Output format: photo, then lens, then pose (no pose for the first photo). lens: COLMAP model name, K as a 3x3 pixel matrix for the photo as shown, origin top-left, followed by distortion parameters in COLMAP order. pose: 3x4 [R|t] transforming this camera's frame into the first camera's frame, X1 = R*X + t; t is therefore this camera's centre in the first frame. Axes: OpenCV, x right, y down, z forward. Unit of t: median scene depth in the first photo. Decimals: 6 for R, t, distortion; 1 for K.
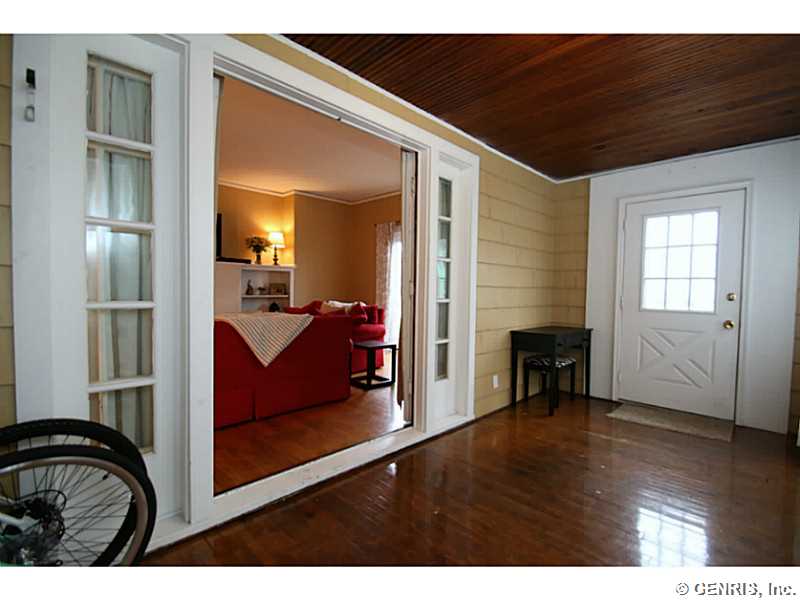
lens RADIAL K [[369.0, 0, 399.7], [0, 369.0, 302.0], [0, 0, 1]] dist [0.020802, -0.023708]
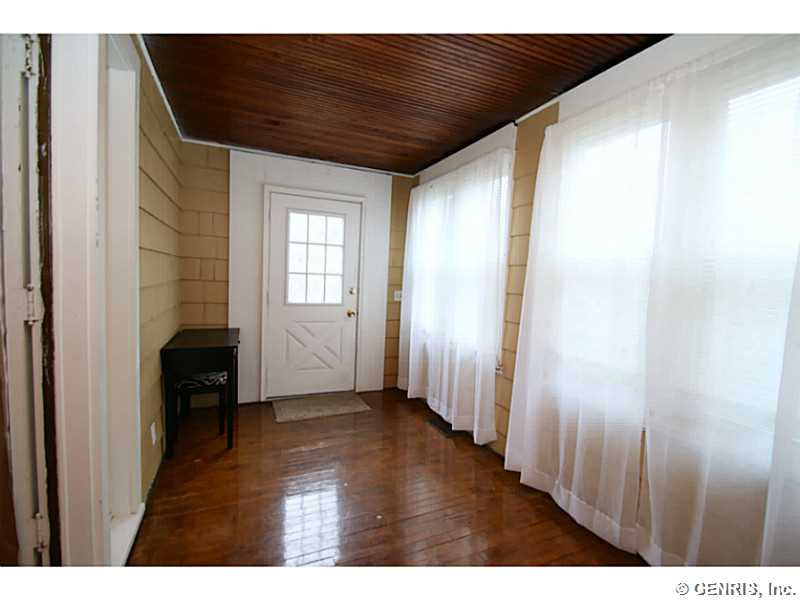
lens RADIAL K [[369.0, 0, 399.7], [0, 369.0, 302.0], [0, 0, 1]] dist [0.020802, -0.023708]
pose [[0.361244, -0.064626, 0.930229, -0.174676], [-0.004849, 0.997452, 0.071179, -0.061006], [-0.932459, -0.030224, 0.360010, 0.386062]]
